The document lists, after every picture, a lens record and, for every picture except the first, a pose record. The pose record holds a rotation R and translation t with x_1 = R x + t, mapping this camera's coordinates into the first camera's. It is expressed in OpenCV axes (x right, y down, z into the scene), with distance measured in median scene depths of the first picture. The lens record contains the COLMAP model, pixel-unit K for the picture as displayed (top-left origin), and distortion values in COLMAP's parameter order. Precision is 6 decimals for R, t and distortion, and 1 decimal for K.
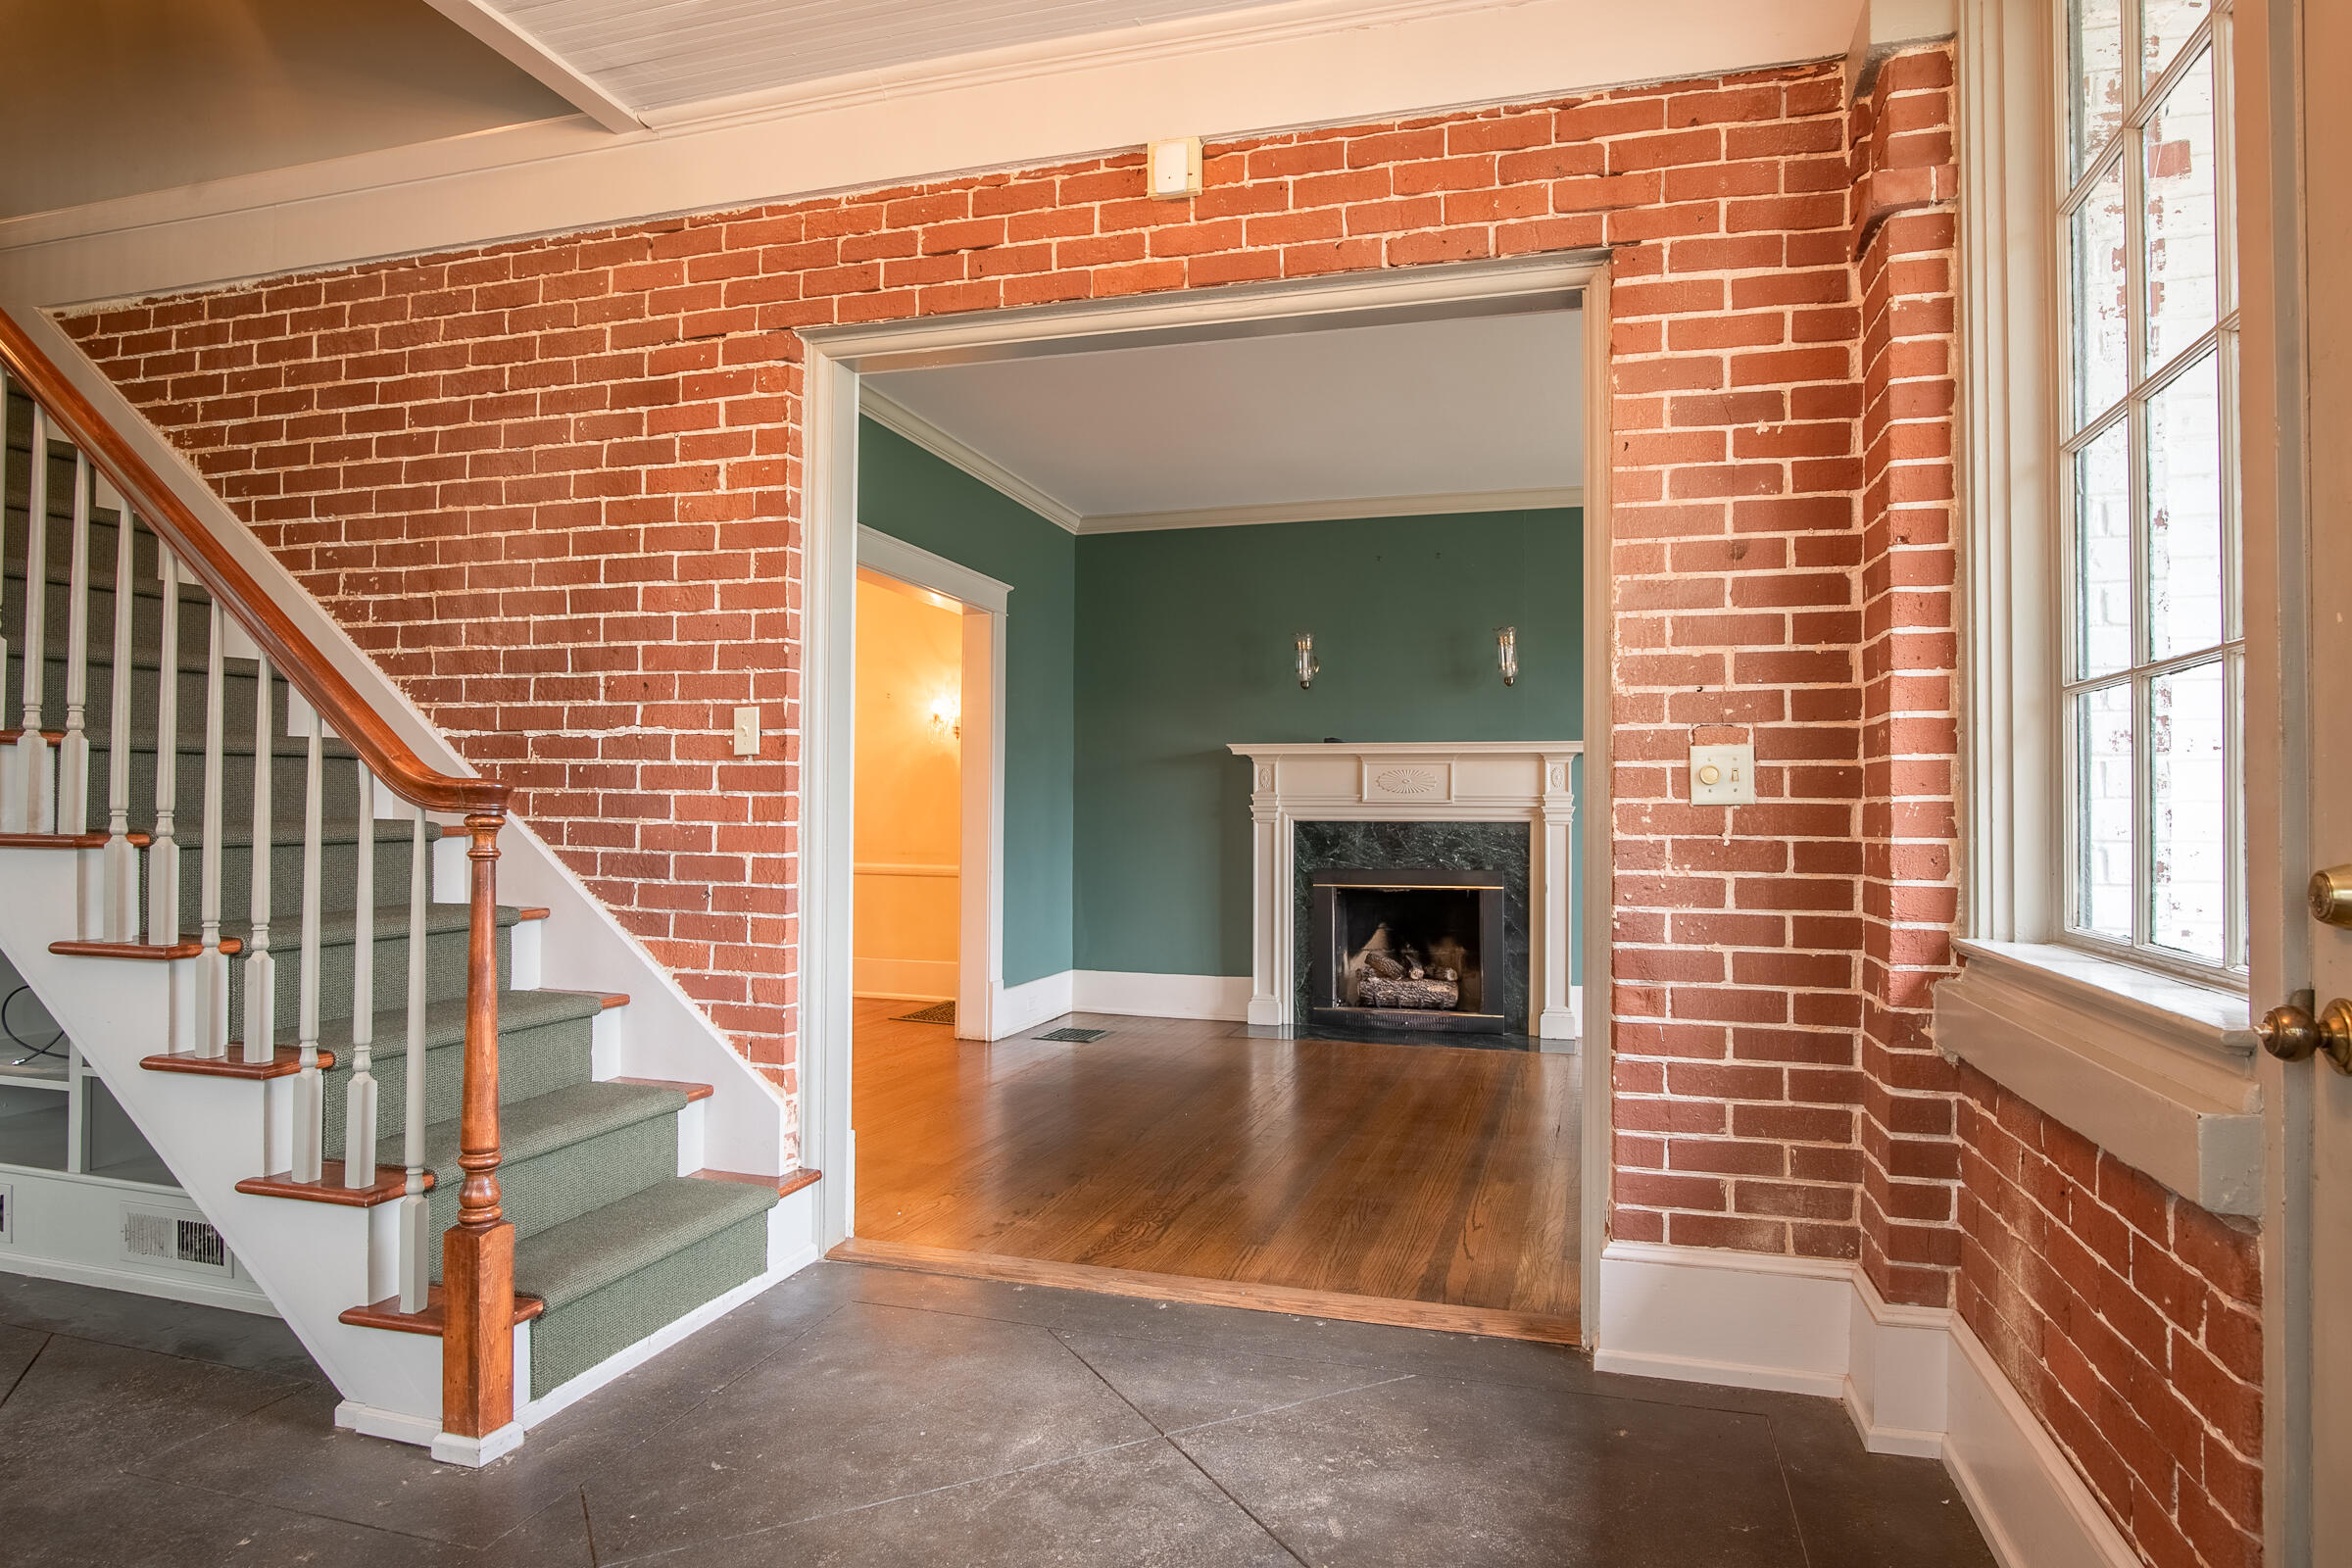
lens RADIAL K [[1394.7, 0, 1175.4], [0, 1394.7, 787.9], [0, 0, 1]] dist [0.001997, 0.010740]
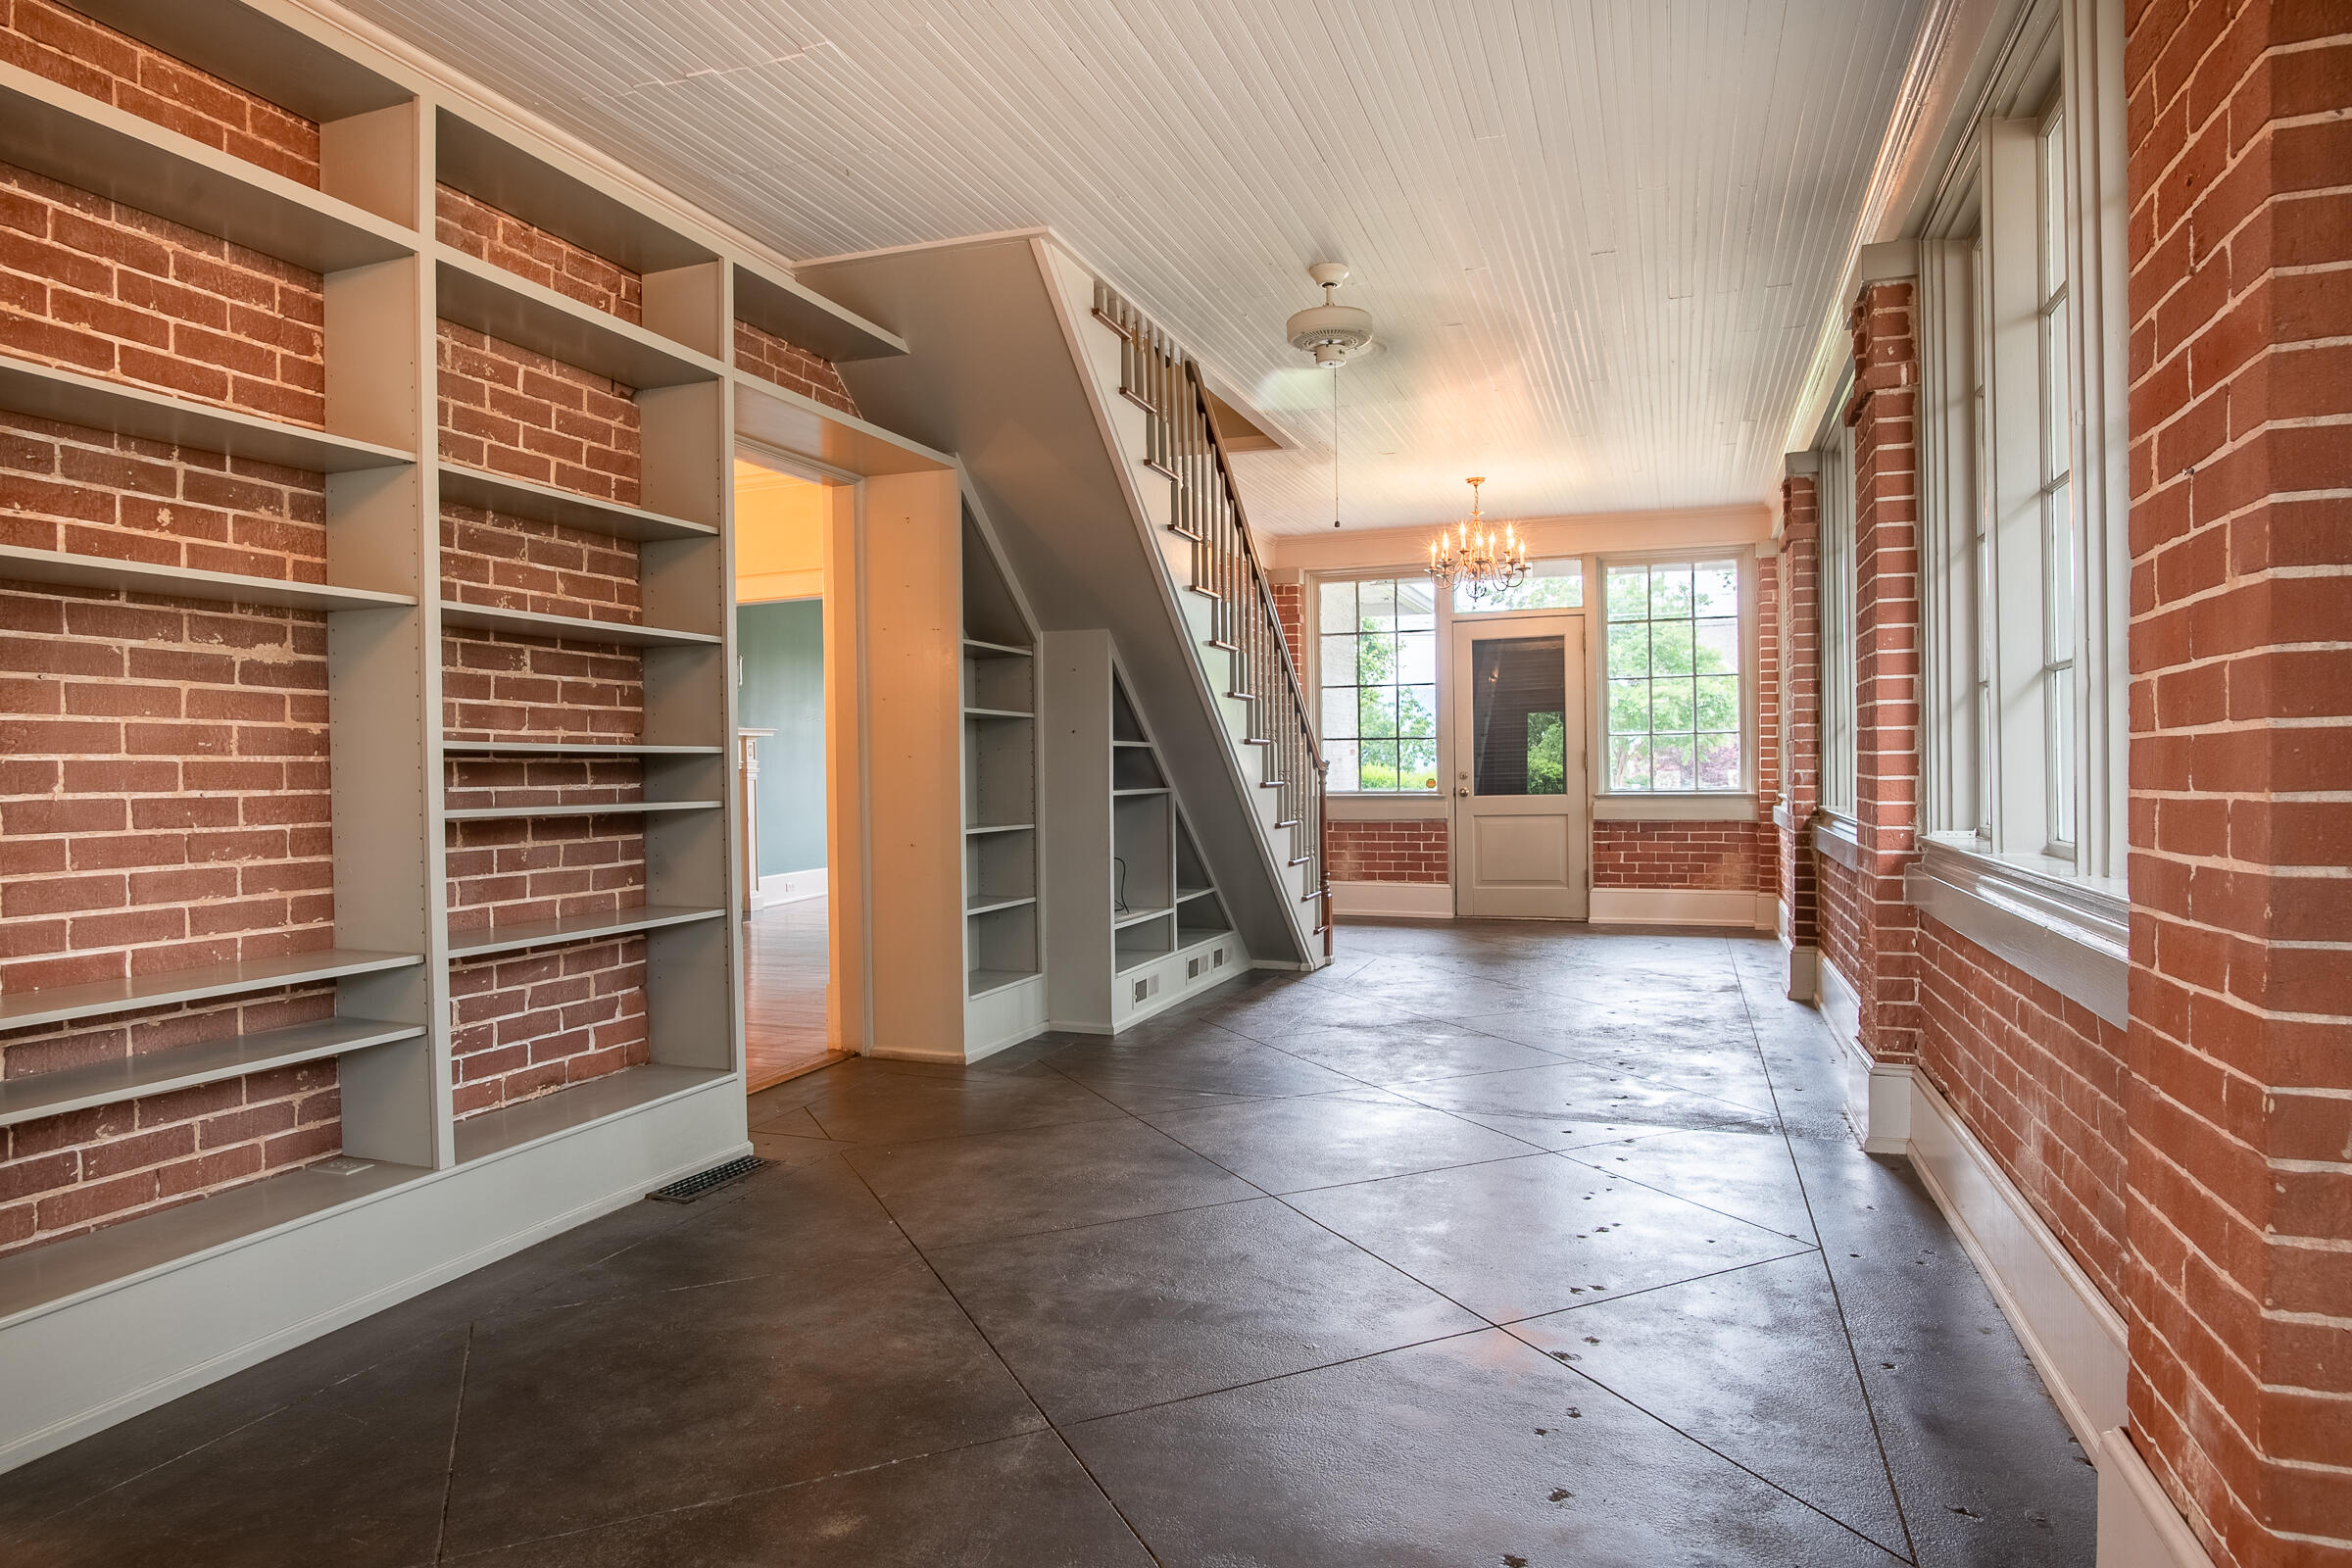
lens RADIAL K [[1394.7, 0, 1172.8], [0, 1394.7, 777.4], [0, 0, 1]] dist [0.001997, 0.010740]
pose [[0.998868, -0.024999, -0.040458, -0.057150], [0.025709, 0.999523, 0.017120, -0.002811], [0.040011, -0.018141, 0.999035, -0.150780]]
